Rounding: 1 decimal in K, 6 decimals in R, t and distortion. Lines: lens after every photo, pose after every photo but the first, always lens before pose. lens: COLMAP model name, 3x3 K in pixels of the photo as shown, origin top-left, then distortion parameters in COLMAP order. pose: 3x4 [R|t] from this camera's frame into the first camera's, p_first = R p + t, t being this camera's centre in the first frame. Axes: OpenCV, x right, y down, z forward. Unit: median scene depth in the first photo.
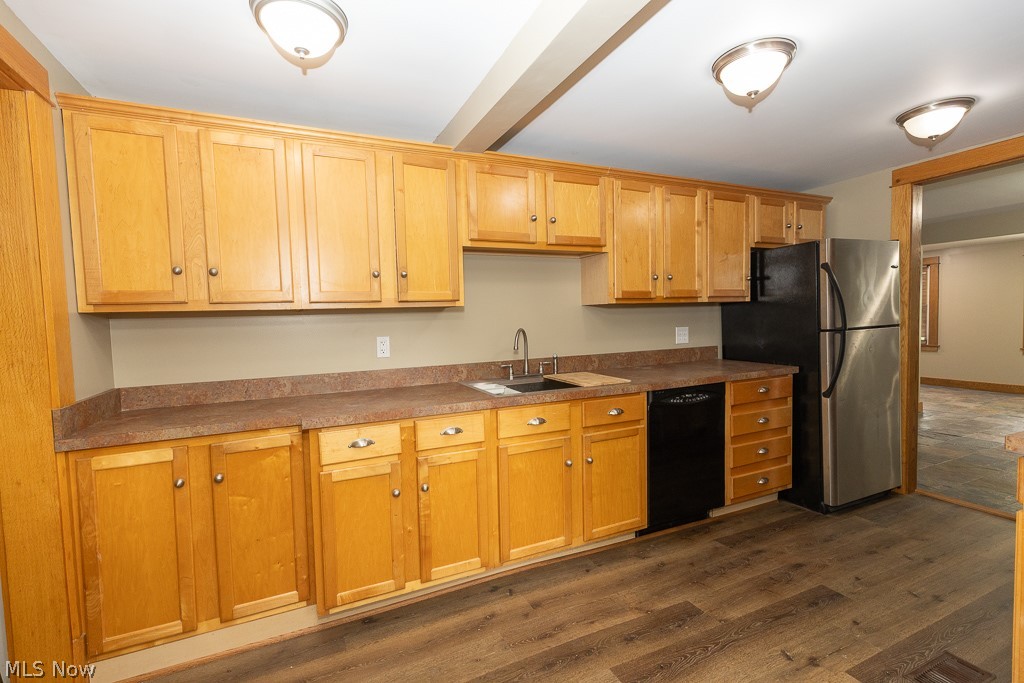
lens RADIAL K [[455.6, 0, 512.0], [0, 455.6, 341.5], [0, 0, 1]] dist [0.000016, 0.000035]
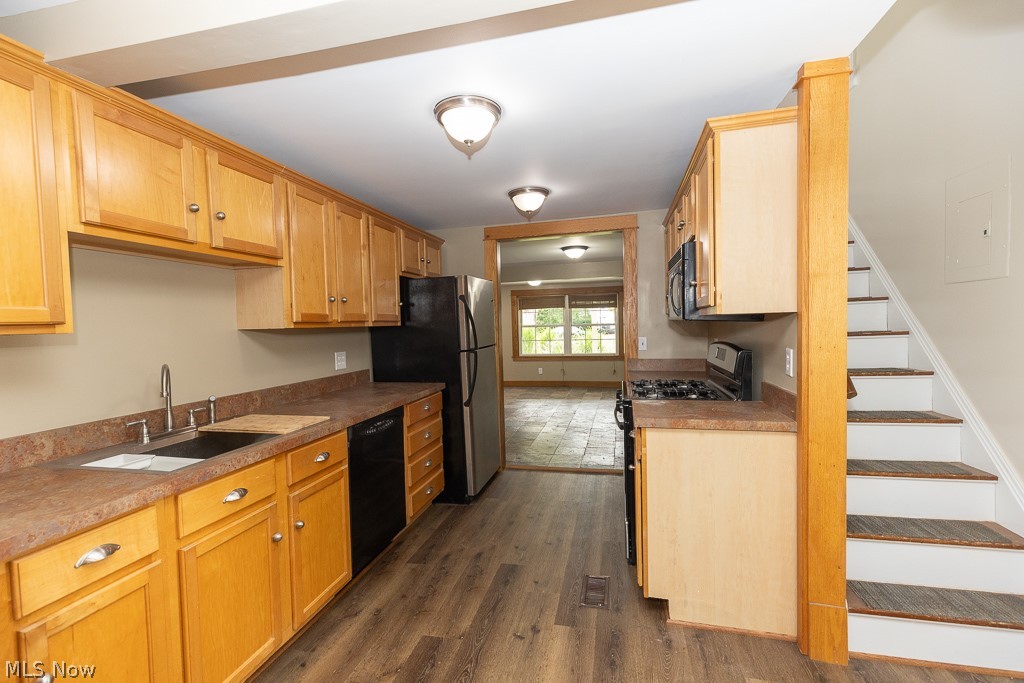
lens RADIAL K [[453.7, 0, 507.7], [0, 453.7, 343.9], [0, 0, 1]] dist [0.001268, -0.000061]
pose [[0.618245, -0.022597, 0.785661, -0.195244], [0.050735, 0.998649, -0.011201, -0.025735], [-0.784347, 0.046786, 0.618556, 0.178675]]
